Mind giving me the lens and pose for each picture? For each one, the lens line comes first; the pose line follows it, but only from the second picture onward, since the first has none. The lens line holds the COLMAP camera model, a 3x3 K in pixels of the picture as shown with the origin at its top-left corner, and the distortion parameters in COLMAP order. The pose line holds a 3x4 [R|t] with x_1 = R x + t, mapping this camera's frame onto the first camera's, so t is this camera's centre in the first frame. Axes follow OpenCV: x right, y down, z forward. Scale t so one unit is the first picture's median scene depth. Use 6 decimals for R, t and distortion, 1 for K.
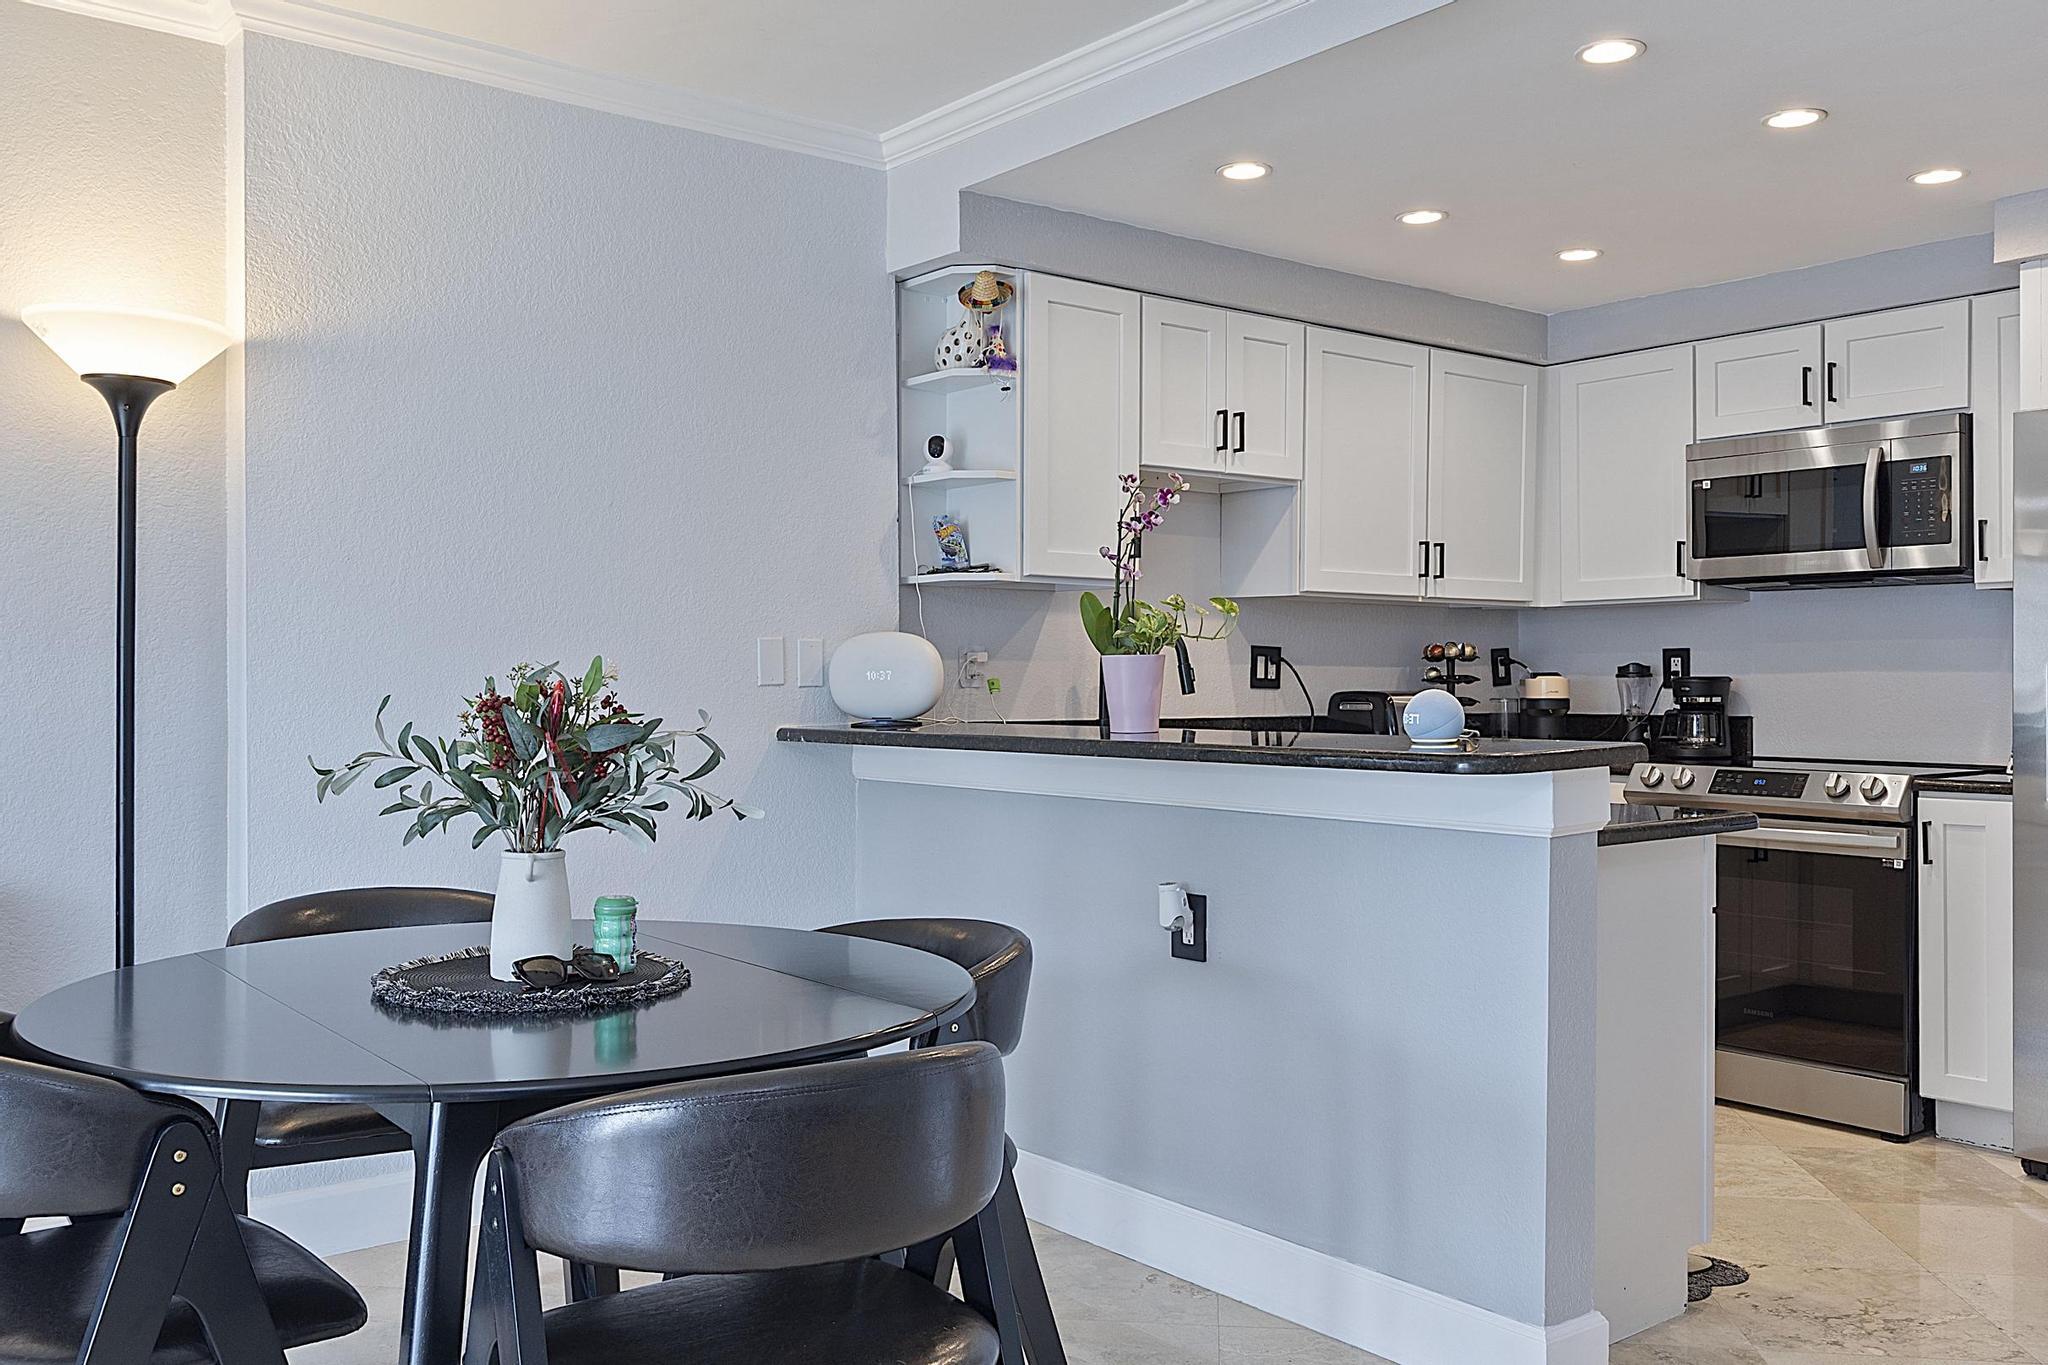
lens RADIAL K [[1728.8, 0, 1031.2], [0, 1728.8, 692.4], [0, 0, 1]] dist [0.011650, 0.006911]
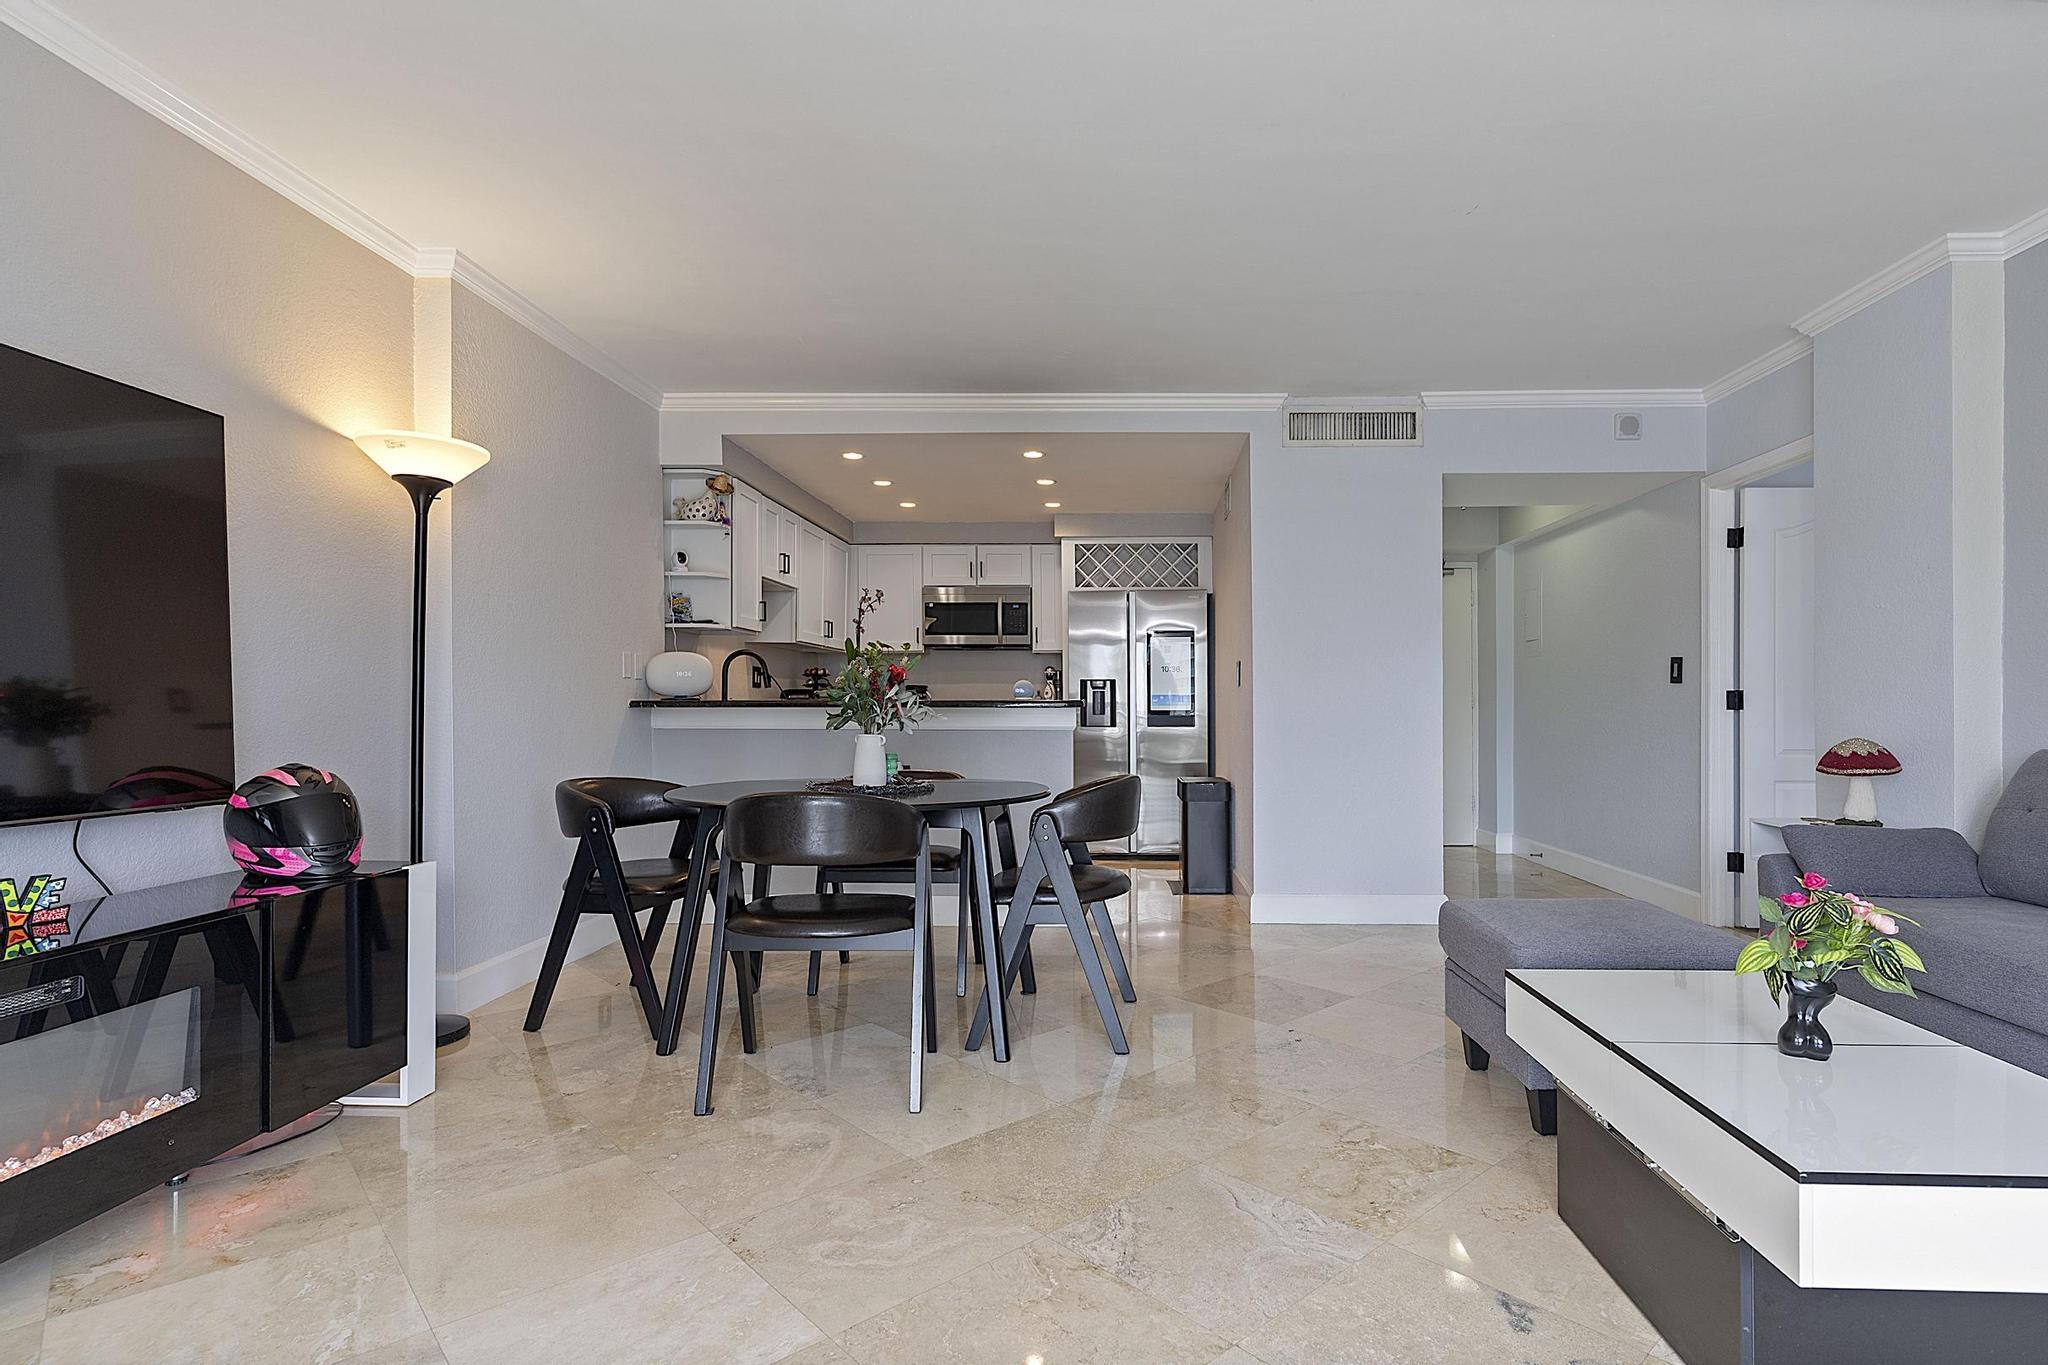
lens RADIAL K [[1020.7, 0, 1077.8], [0, 1020.7, 695.8], [0, 0, 1]] dist [0.002269, -0.000145]
pose [[0.651256, 0.009356, 0.758801, -0.573643], [0.001114, 0.999911, -0.013284, 0.026709], [-0.758858, 0.009497, 0.651187, -0.080042]]
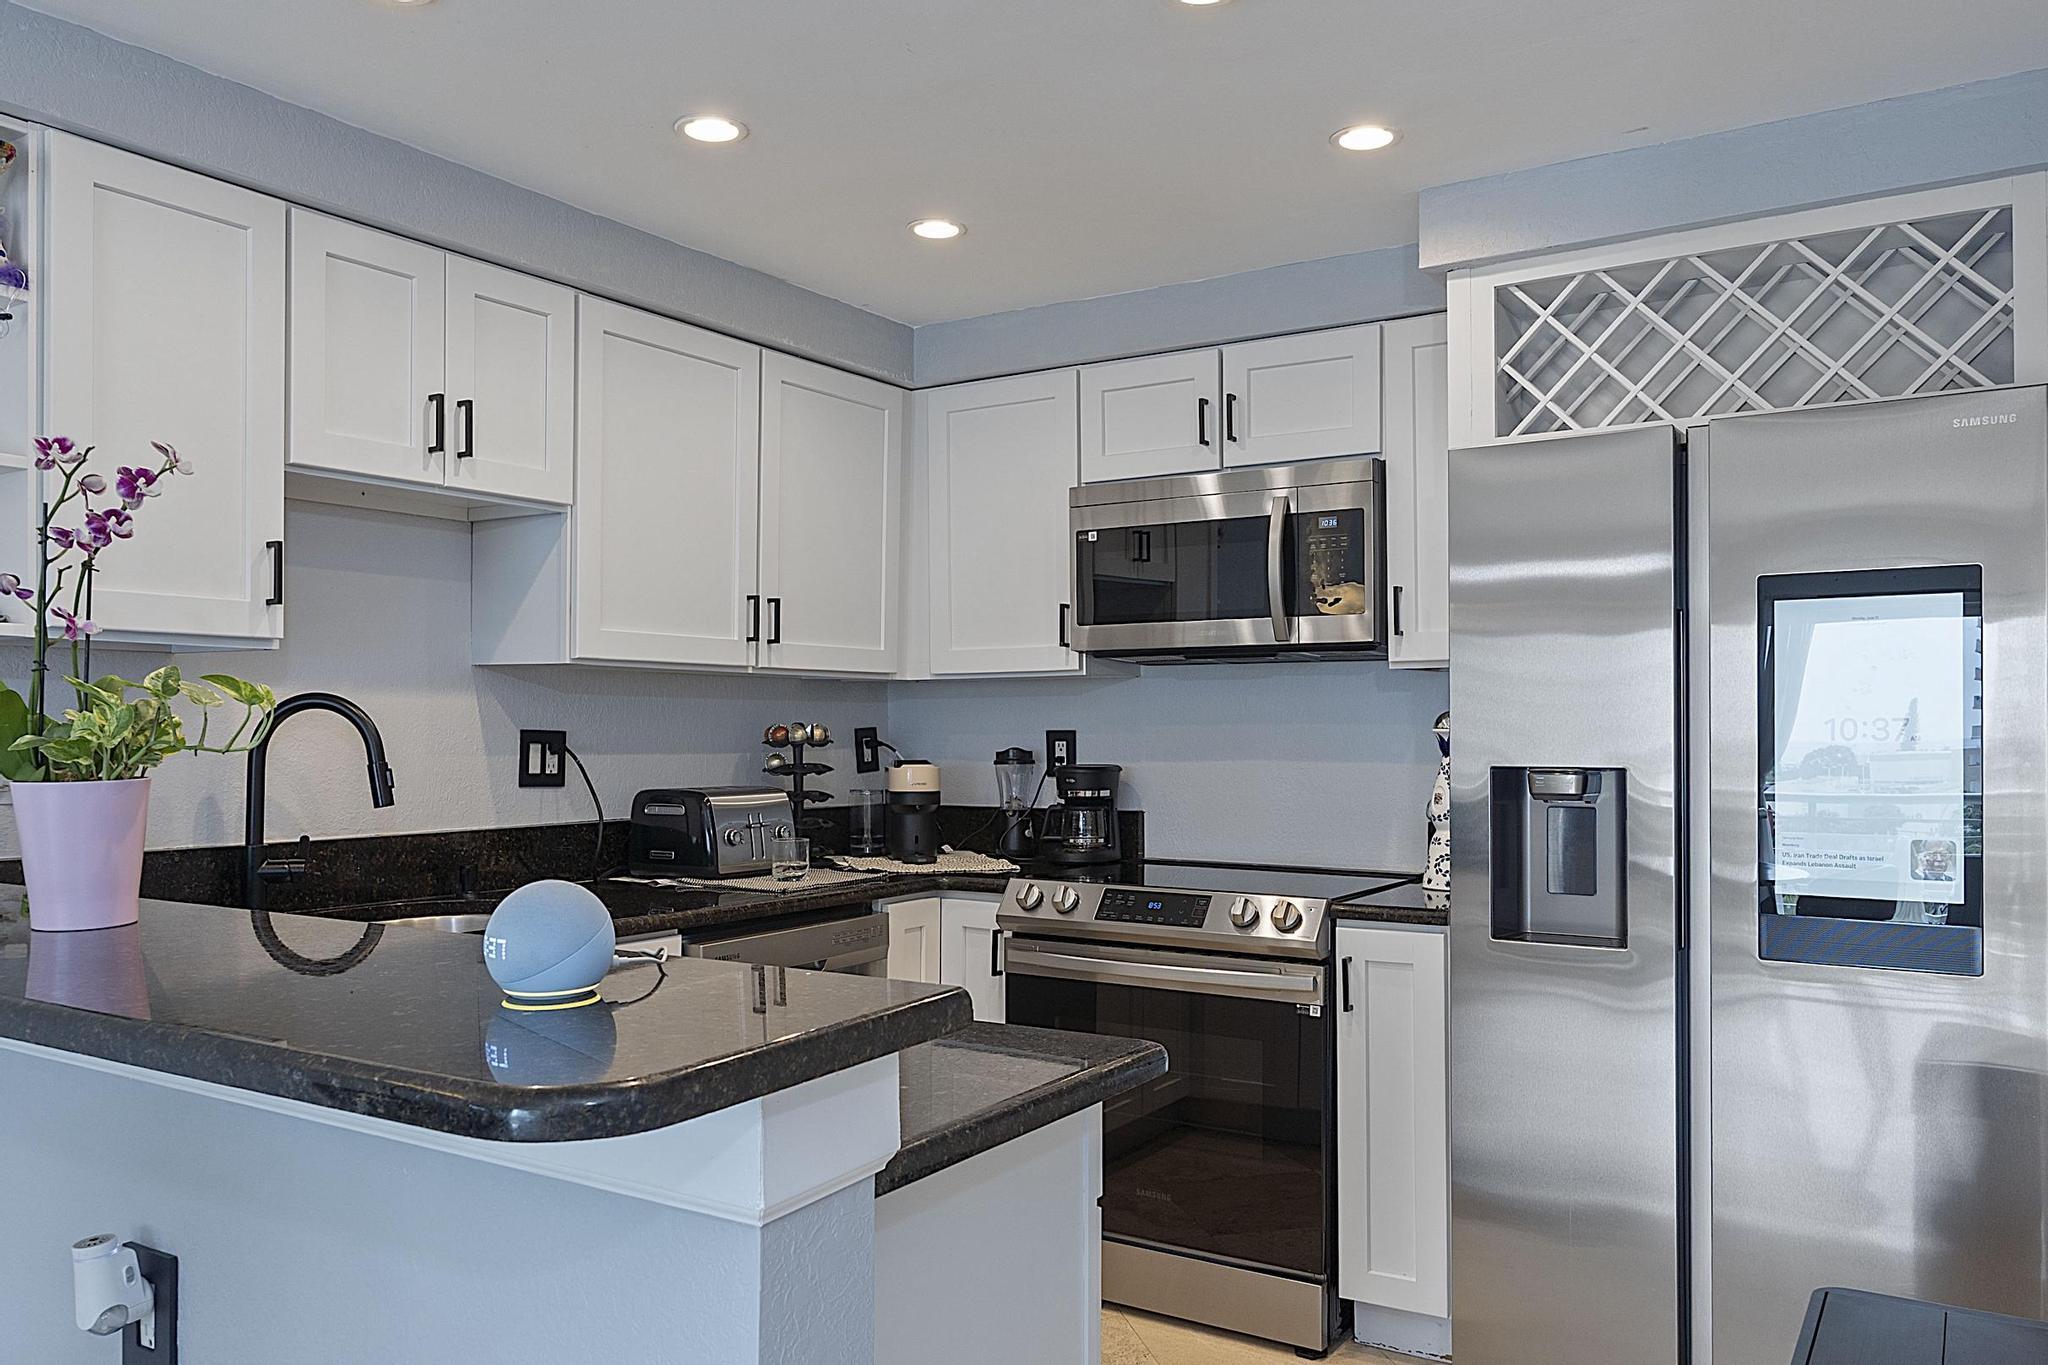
lens RADIAL K [[1507.3, 0, 1031.6], [0, 1507.3, 738.2], [0, 0, 1]] dist [0.004755, -0.002960]
pose [[0.947031, -0.002448, 0.321132, 0.135809], [0.002440, 0.999997, 0.000430, -0.024780], [-0.321132, 0.000377, 0.947034, 0.340201]]
